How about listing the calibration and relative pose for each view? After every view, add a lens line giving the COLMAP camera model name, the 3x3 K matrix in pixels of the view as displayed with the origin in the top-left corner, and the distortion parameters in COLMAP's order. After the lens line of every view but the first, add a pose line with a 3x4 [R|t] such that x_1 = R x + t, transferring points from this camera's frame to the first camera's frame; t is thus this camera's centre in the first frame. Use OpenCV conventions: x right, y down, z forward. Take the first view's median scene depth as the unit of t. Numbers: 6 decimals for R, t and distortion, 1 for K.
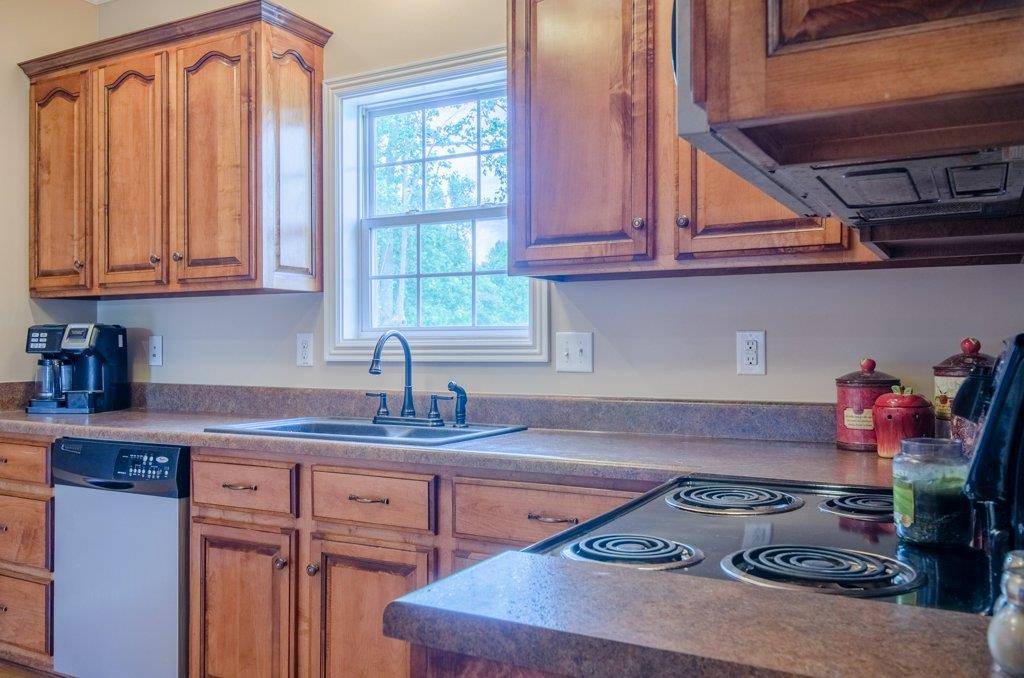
lens RADIAL K [[840.2, 0, 512.5], [0, 840.2, 338.6], [0, 0, 1]] dist [-0.007303, 0.004613]
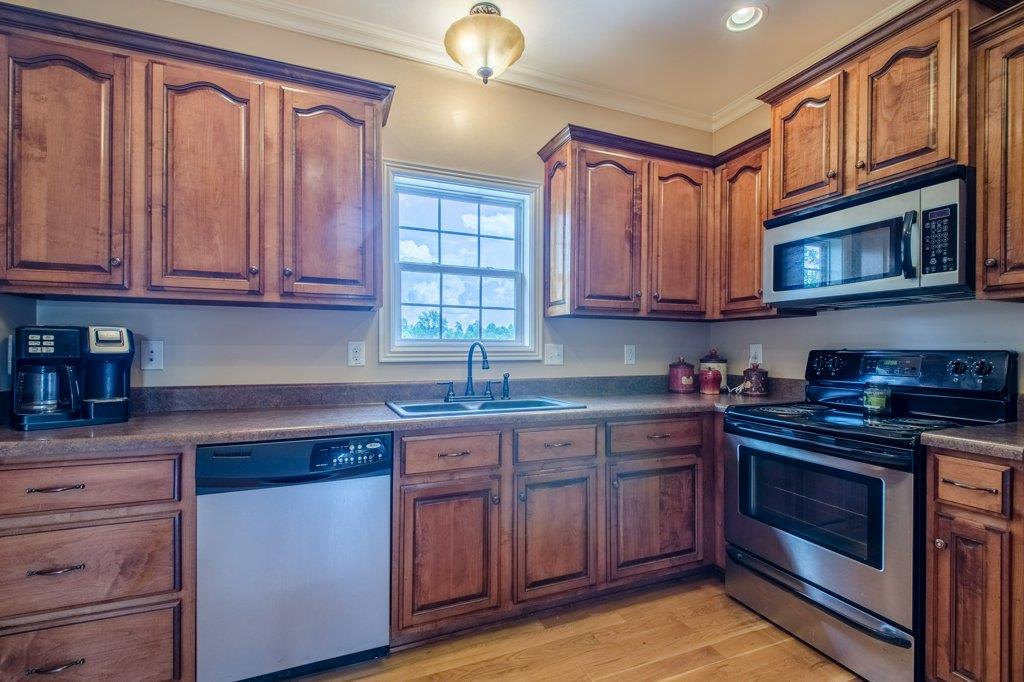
lens RADIAL K [[451.6, 0, 508.4], [0, 451.6, 347.9], [0, 0, 1]] dist [-0.003089, -0.000600]
pose [[0.630839, 0.005951, 0.775891, -0.744009], [-0.009675, 0.999953, 0.000196, 0.002175], [-0.775854, -0.007630, 0.630867, 0.415137]]
